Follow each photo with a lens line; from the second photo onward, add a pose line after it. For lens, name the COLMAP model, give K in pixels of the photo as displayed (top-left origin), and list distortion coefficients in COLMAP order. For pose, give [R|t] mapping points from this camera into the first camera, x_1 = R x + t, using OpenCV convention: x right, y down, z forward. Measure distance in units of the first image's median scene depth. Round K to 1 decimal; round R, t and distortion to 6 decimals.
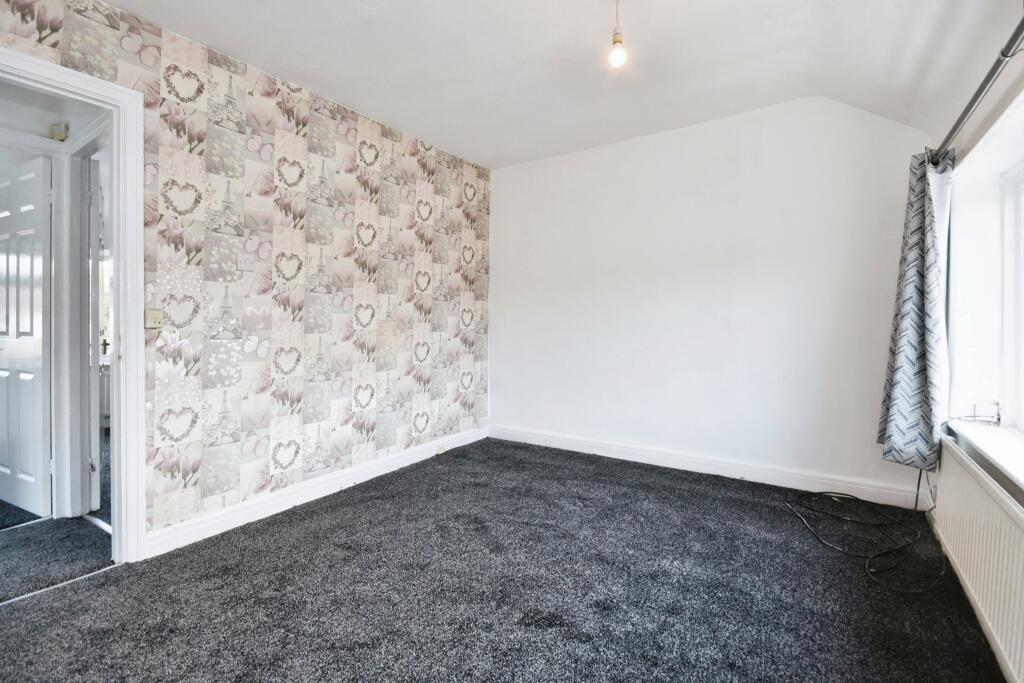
lens RADIAL K [[468.3, 0, 508.1], [0, 468.3, 338.2], [0, 0, 1]] dist [-0.000295, -0.000064]
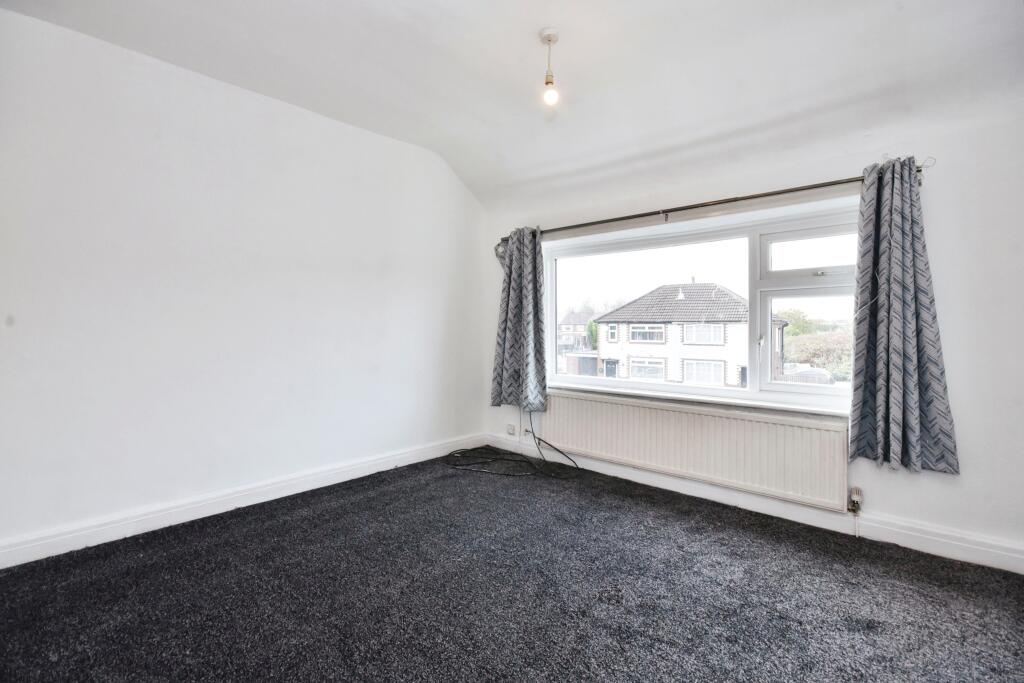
lens RADIAL K [[468.3, 0, 508.1], [0, 468.3, 338.2], [0, 0, 1]] dist [-0.000295, -0.000064]
pose [[0.138179, -0.018213, 0.990240, -0.845987], [0.031908, 0.999394, 0.013929, -0.021310], [-0.989893, 0.029672, 0.138676, 0.856065]]
